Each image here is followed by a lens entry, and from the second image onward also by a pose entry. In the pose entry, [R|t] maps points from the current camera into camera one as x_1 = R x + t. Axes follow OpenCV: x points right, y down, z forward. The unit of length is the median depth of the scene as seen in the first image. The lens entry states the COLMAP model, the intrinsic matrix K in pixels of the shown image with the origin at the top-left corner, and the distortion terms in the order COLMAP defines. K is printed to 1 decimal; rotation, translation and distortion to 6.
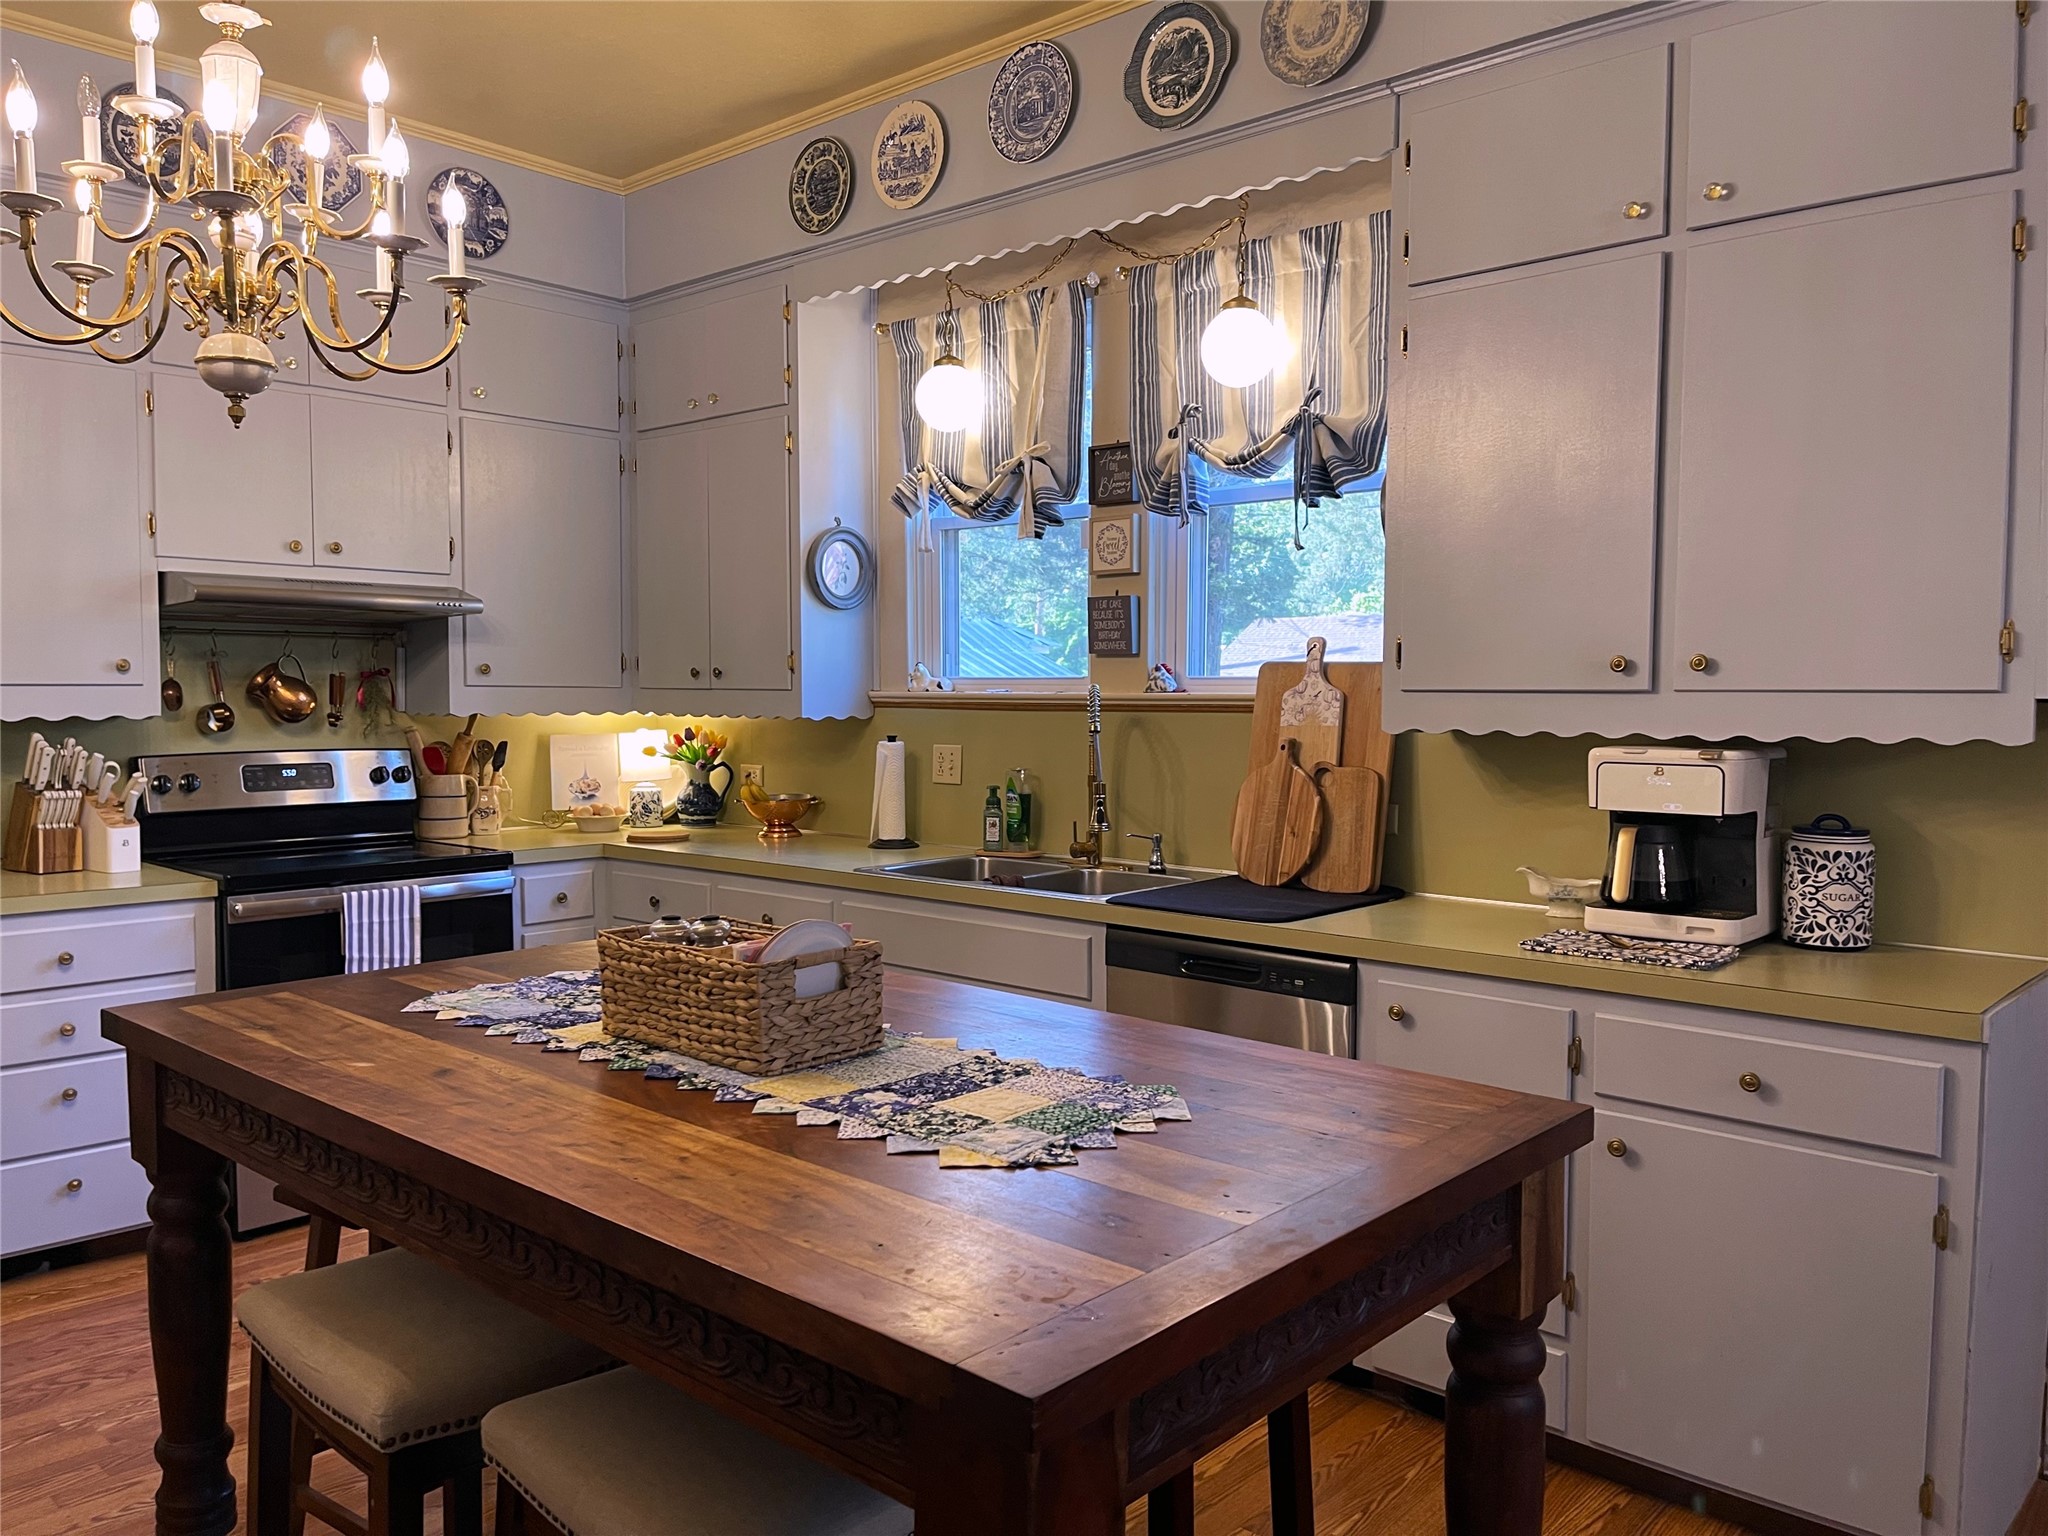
lens RADIAL K [[1537.0, 0, 1039.9], [0, 1537.0, 783.5], [0, 0, 1]] dist [0.046440, -0.043339]
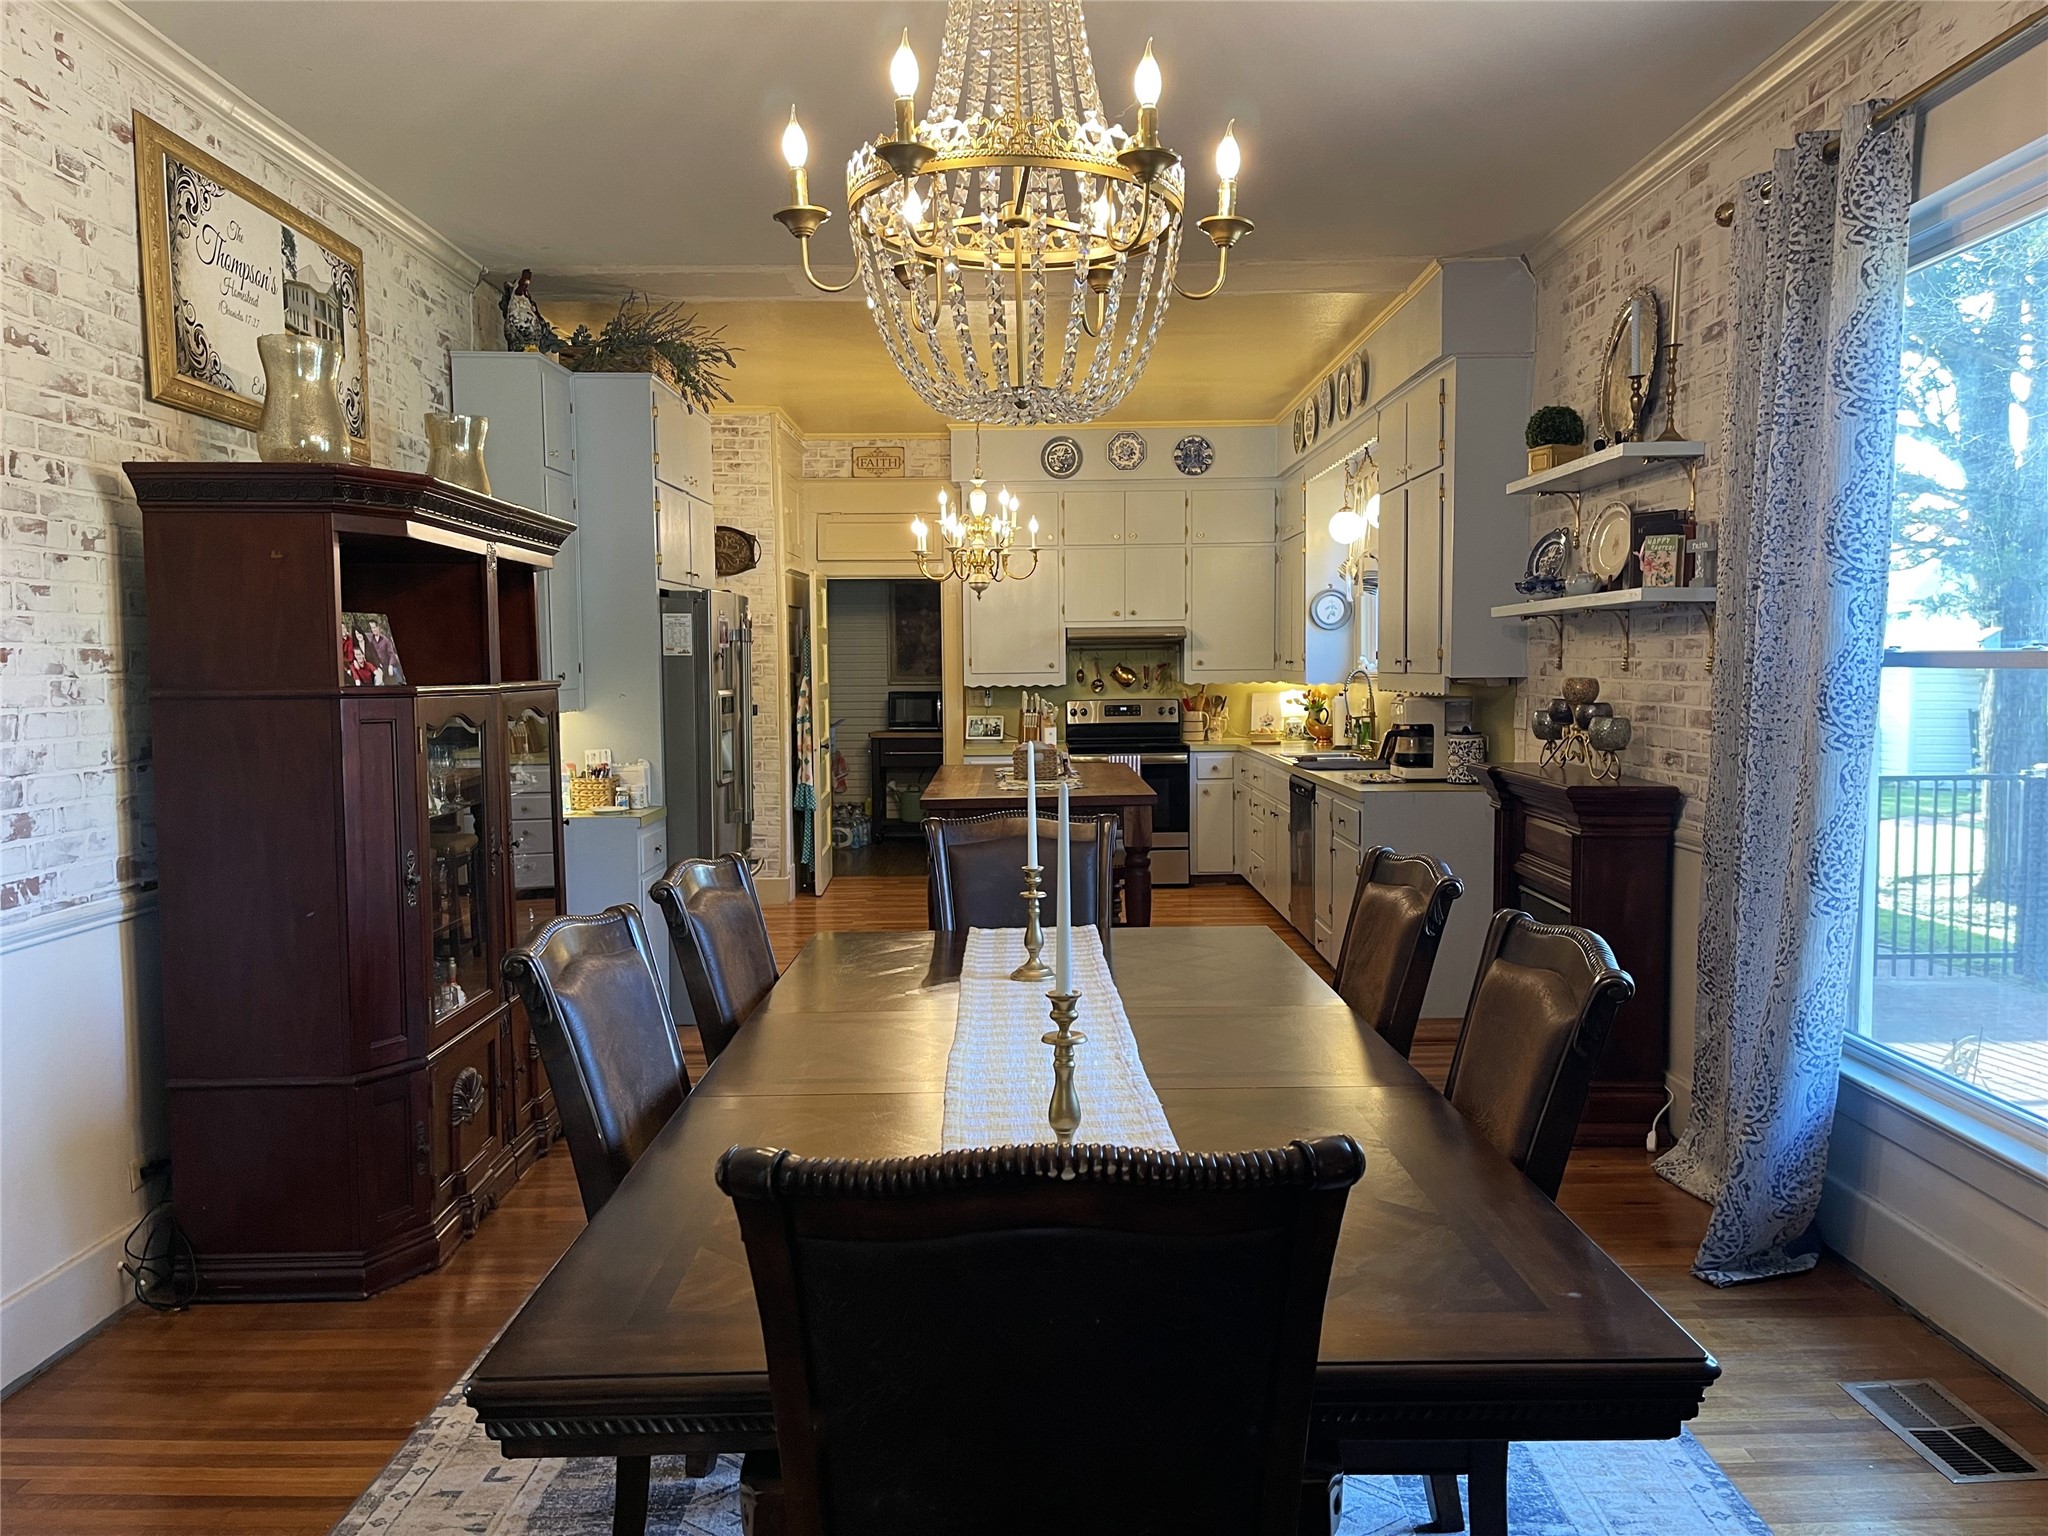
lens RADIAL K [[1537.0, 0, 1022.3], [0, 1537.0, 774.3], [0, 0, 1]] dist [0.046440, -0.043339]
pose [[0.657005, 0.043198, -0.752648, 1.175212], [-0.029833, 0.999065, 0.031299, 0.024106], [0.753296, 0.001890, 0.657679, -0.643583]]
